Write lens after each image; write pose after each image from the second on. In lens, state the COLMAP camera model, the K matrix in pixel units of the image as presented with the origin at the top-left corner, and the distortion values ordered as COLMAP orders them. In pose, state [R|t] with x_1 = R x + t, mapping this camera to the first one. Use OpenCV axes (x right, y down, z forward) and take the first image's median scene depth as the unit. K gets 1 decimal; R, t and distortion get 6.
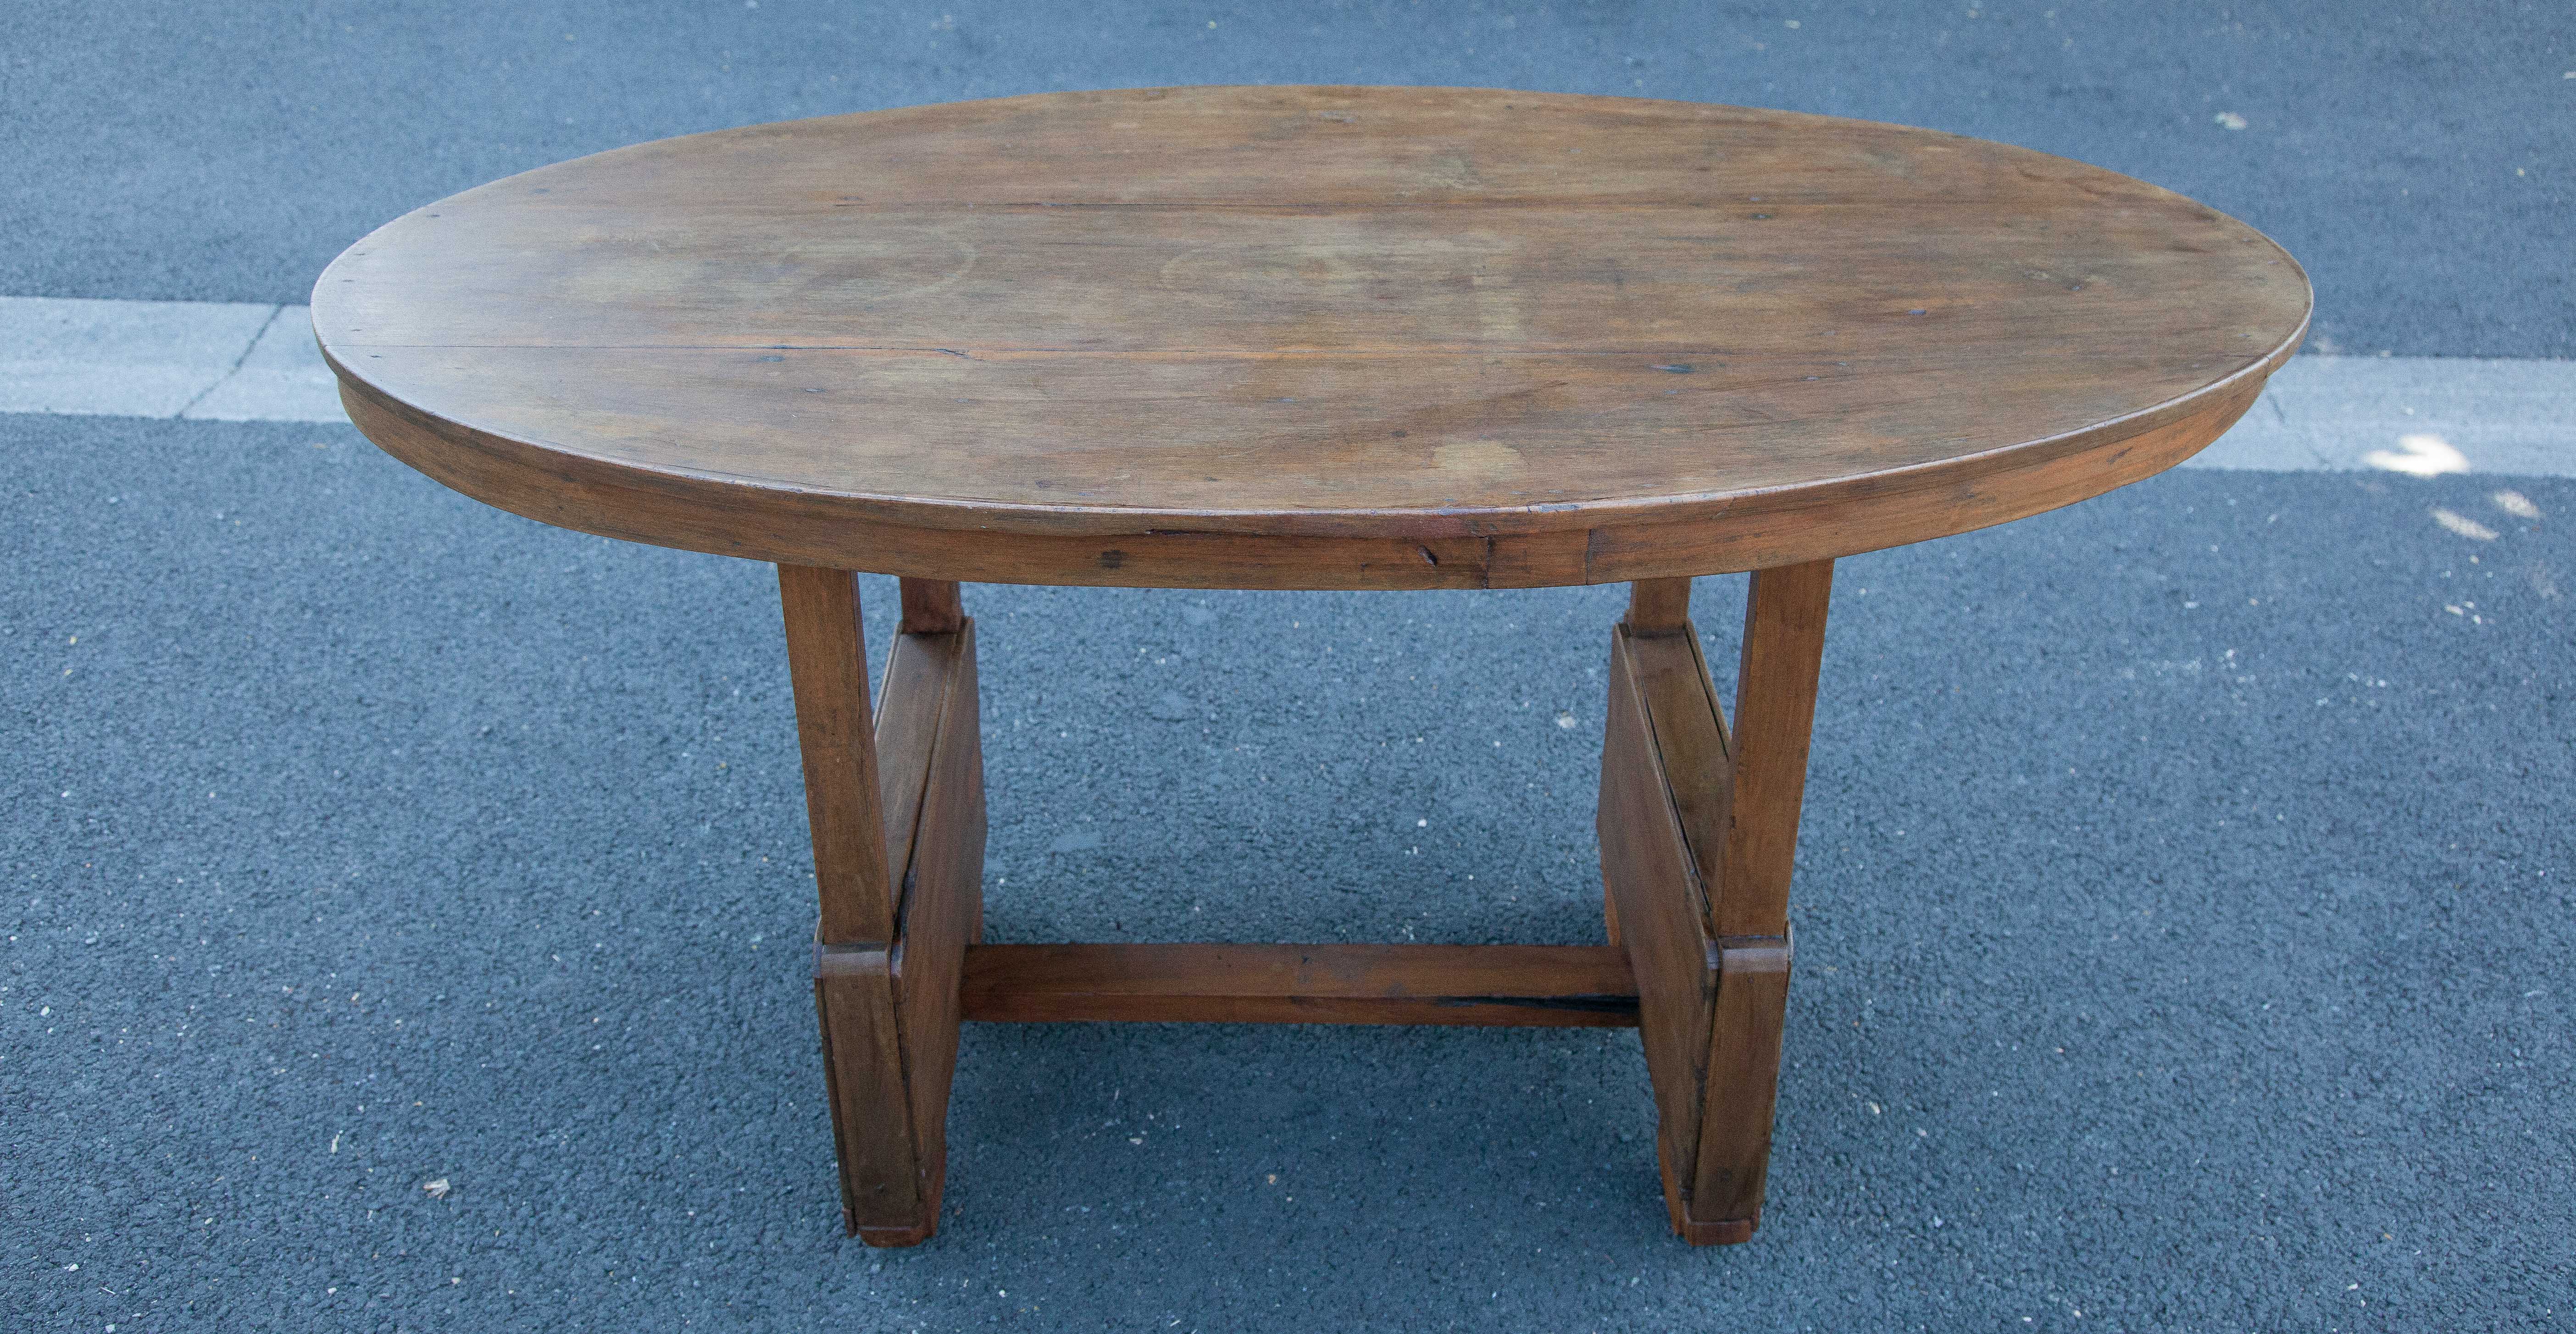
lens RADIAL K [[2399.6, 0, 1283.5], [0, 2399.6, 667.7], [0, 0, 1]] dist [-0.016035, 0.000000]
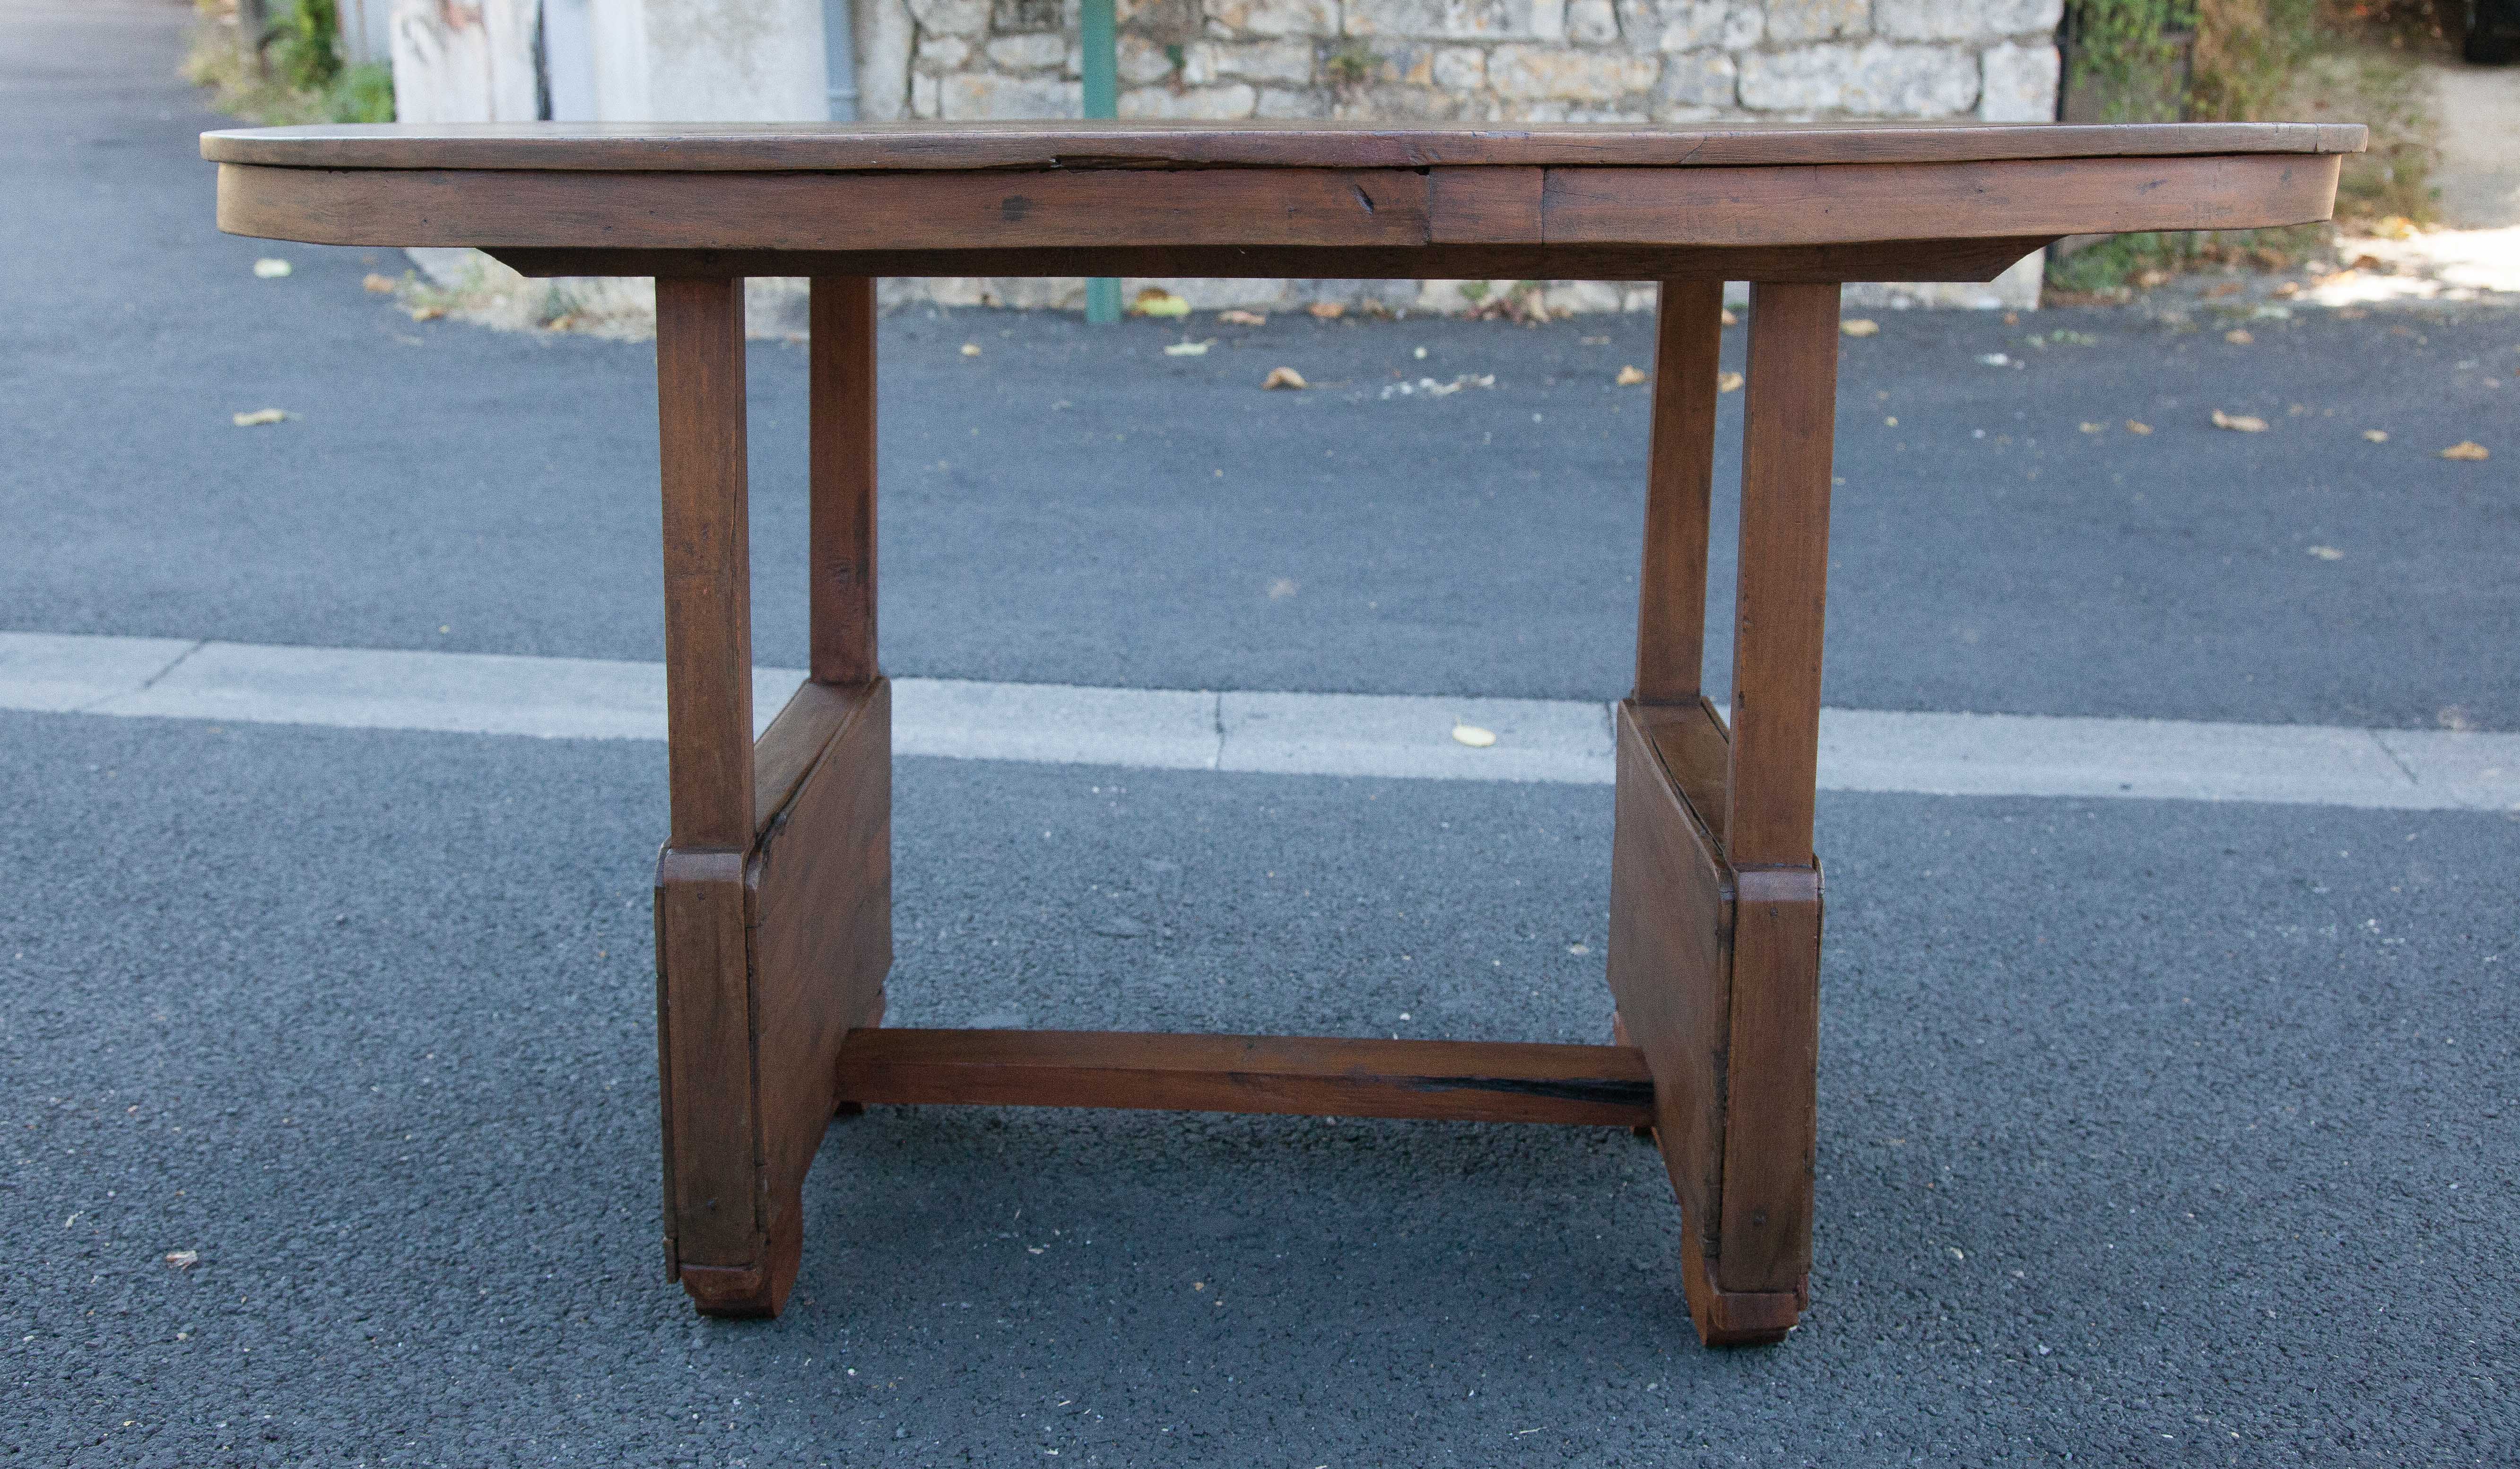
lens RADIAL K [[2623.3, 0, 1189.8], [0, 2623.3, 690.0], [0, 0, 1]] dist [0.014863, 0.000000]
pose [[0.998109, 0.017545, -0.058912, 0.038271], [-0.037362, 0.934204, -0.354777, 0.320187], [0.048811, 0.356307, 0.933093, 0.099057]]
